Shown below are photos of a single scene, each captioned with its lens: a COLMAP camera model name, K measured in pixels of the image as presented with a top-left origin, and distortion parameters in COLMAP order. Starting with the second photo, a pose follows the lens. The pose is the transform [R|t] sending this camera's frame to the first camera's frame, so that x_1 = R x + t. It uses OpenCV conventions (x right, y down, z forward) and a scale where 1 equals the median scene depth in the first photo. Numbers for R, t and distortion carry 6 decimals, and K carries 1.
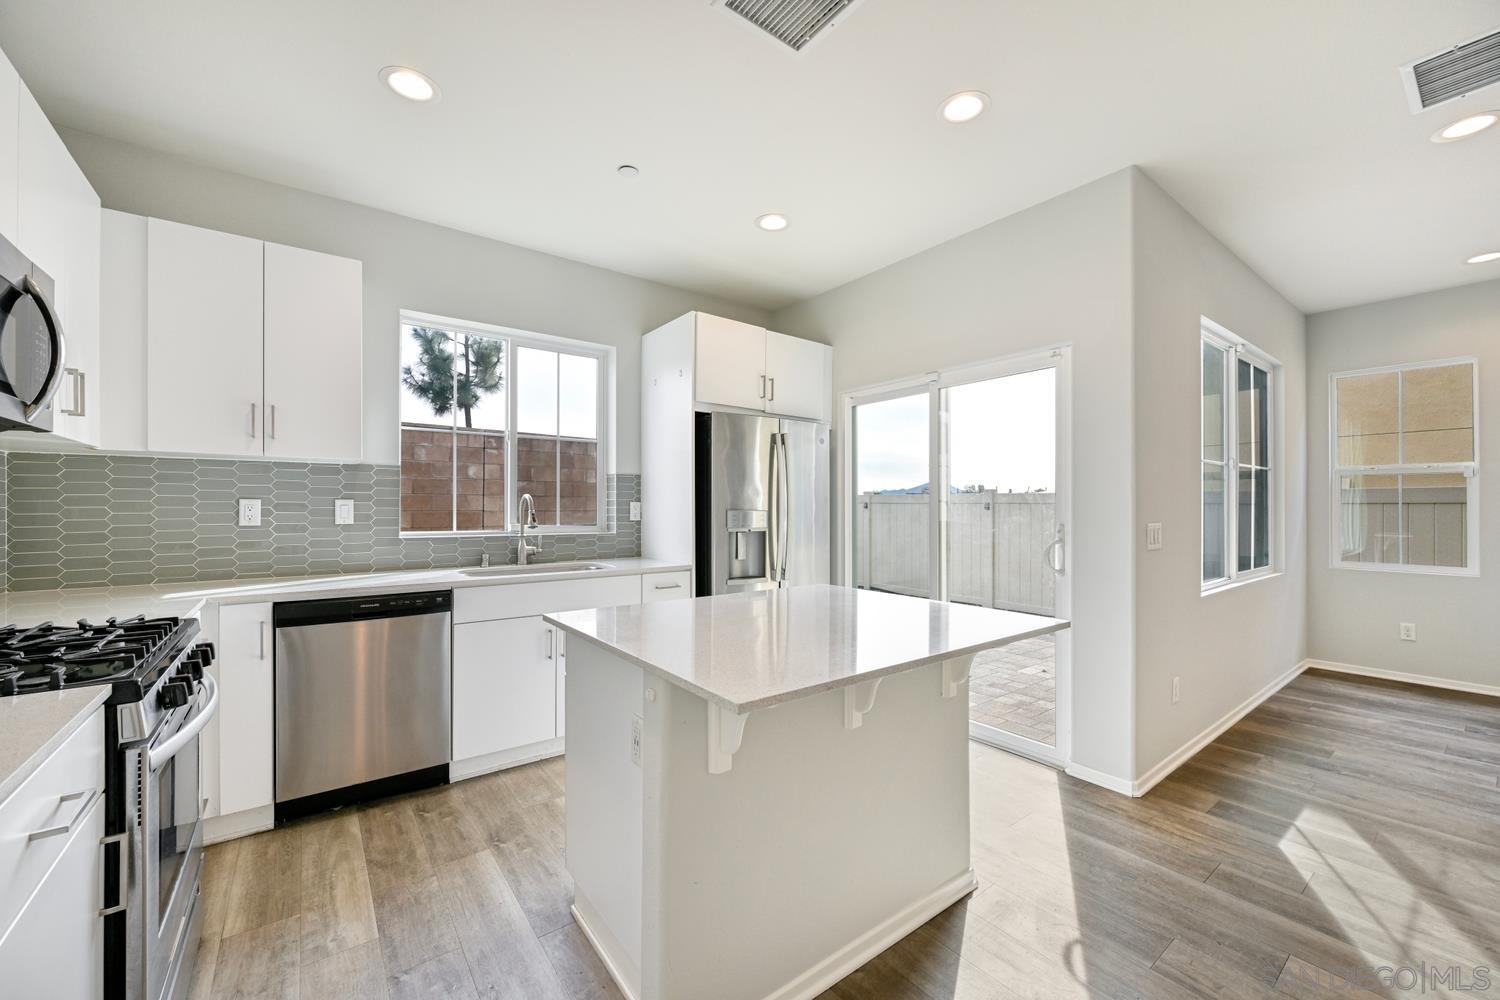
lens RADIAL K [[585.6, 0, 752.2], [0, 585.6, 507.6], [0, 0, 1]] dist [-0.003312, 0.000818]
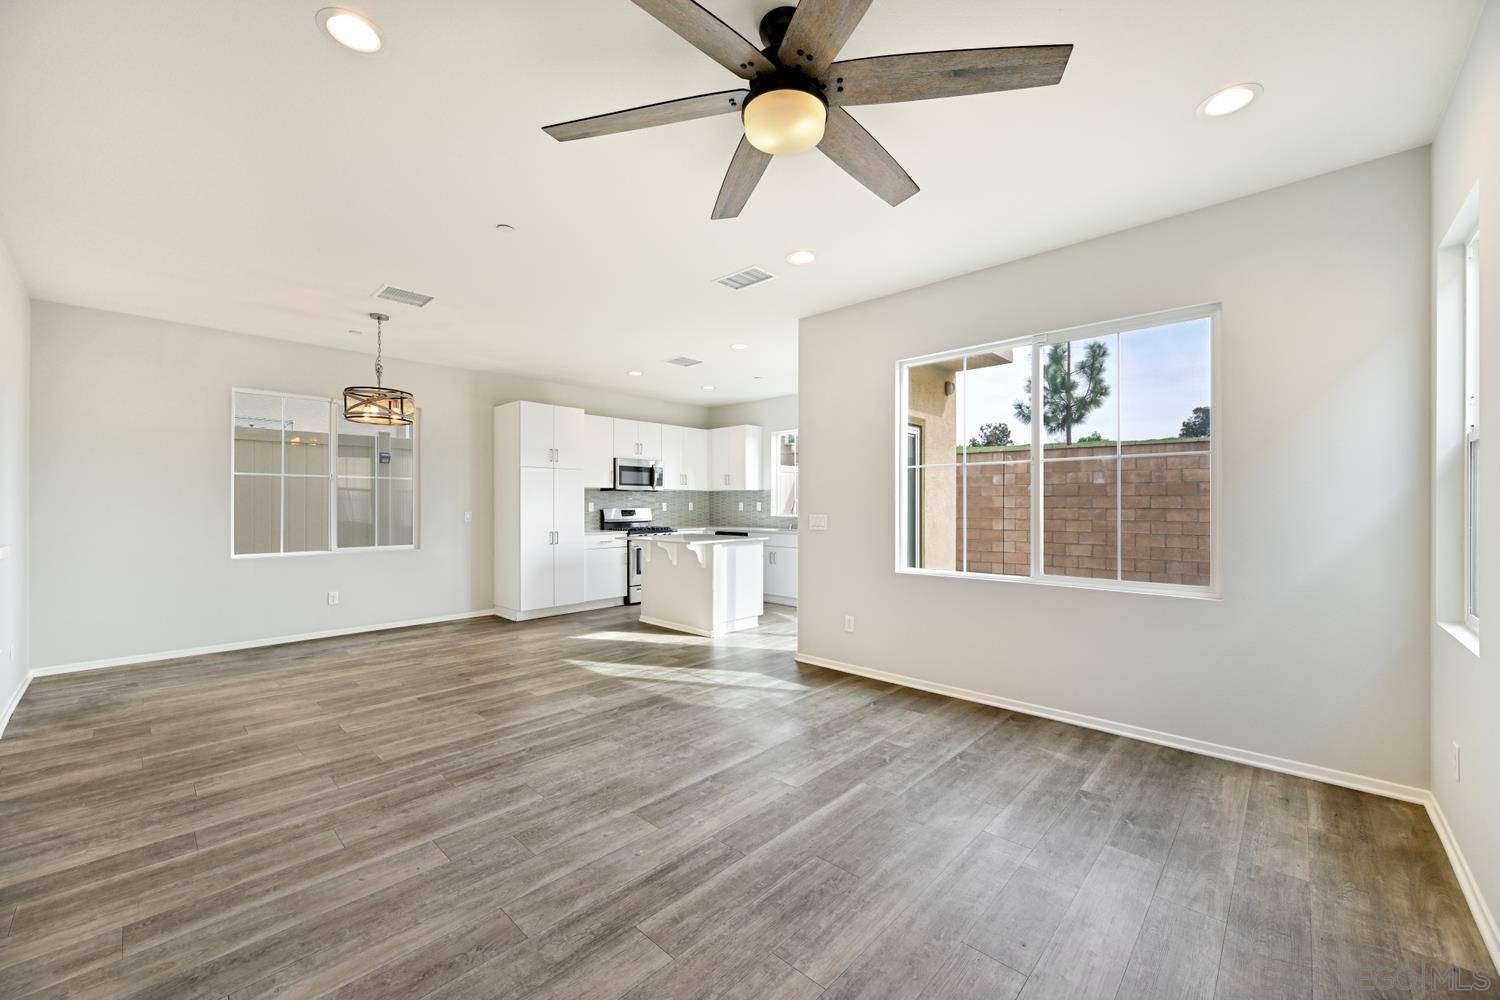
lens RADIAL K [[585.6, 0, 754.8], [0, 585.6, 503.5], [0, 0, 1]] dist [-0.003312, 0.000818]
pose [[0.168142, -0.002196, -0.985760, 2.153651], [-0.001396, 0.999996, -0.002466, 0.000280], [0.985762, 0.001791, 0.168139, 0.486047]]
